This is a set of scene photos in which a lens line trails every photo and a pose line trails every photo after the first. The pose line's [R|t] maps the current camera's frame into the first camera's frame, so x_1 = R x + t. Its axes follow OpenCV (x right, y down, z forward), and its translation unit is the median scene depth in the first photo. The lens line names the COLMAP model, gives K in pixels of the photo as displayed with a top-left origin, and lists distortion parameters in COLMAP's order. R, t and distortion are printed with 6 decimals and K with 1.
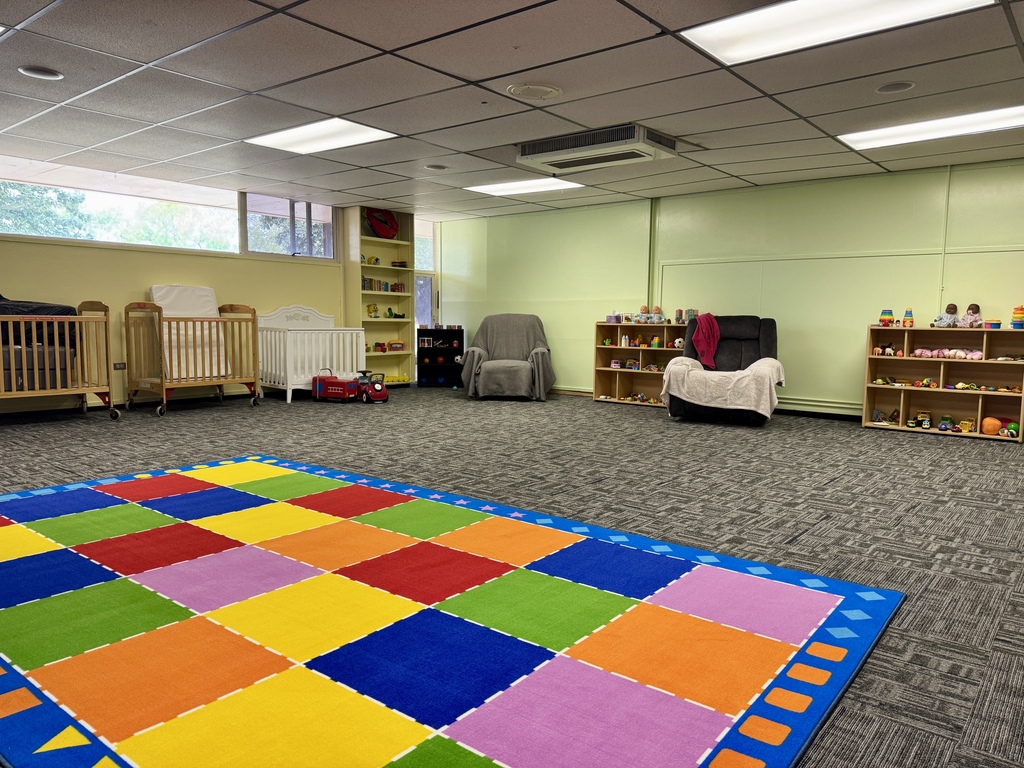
lens RADIAL K [[725.2, 0, 513.3], [0, 725.2, 385.2], [0, 0, 1]] dist [0.038928, -0.009450]
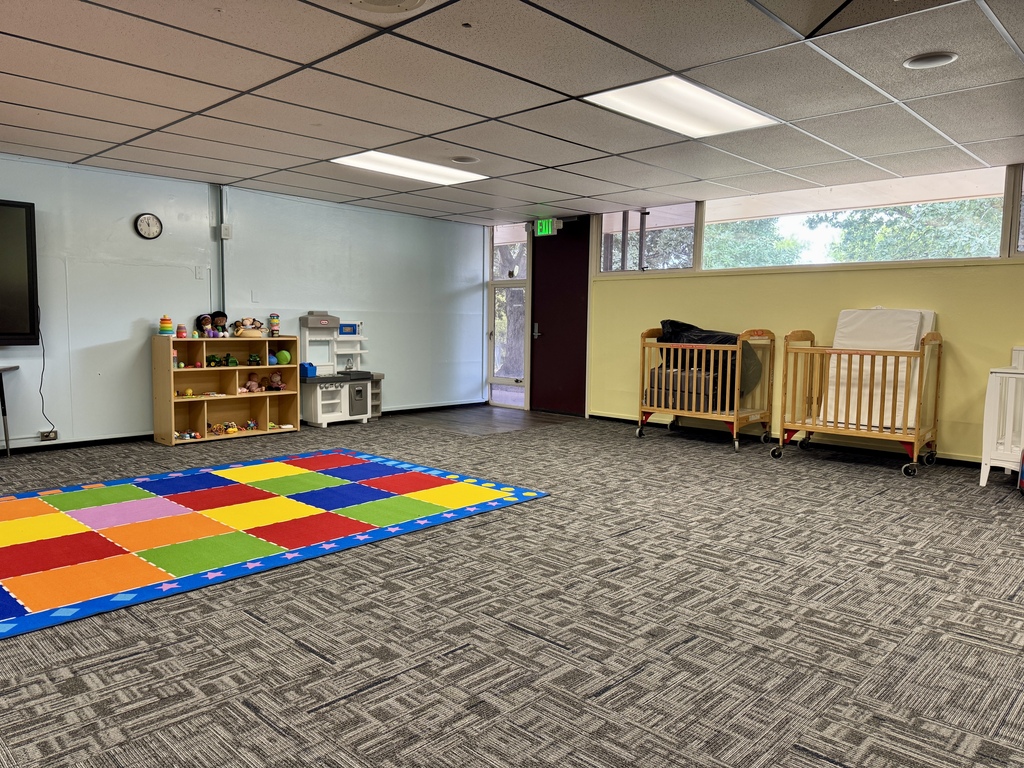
lens RADIAL K [[725.2, 0, 513.8], [0, 725.2, 382.2], [0, 0, 1]] dist [0.038928, -0.009450]
pose [[-0.086824, 0.074987, -0.993397, 0.466778], [-0.106228, 0.990781, 0.084074, -0.101142], [0.990544, 0.112827, -0.078058, 0.832258]]
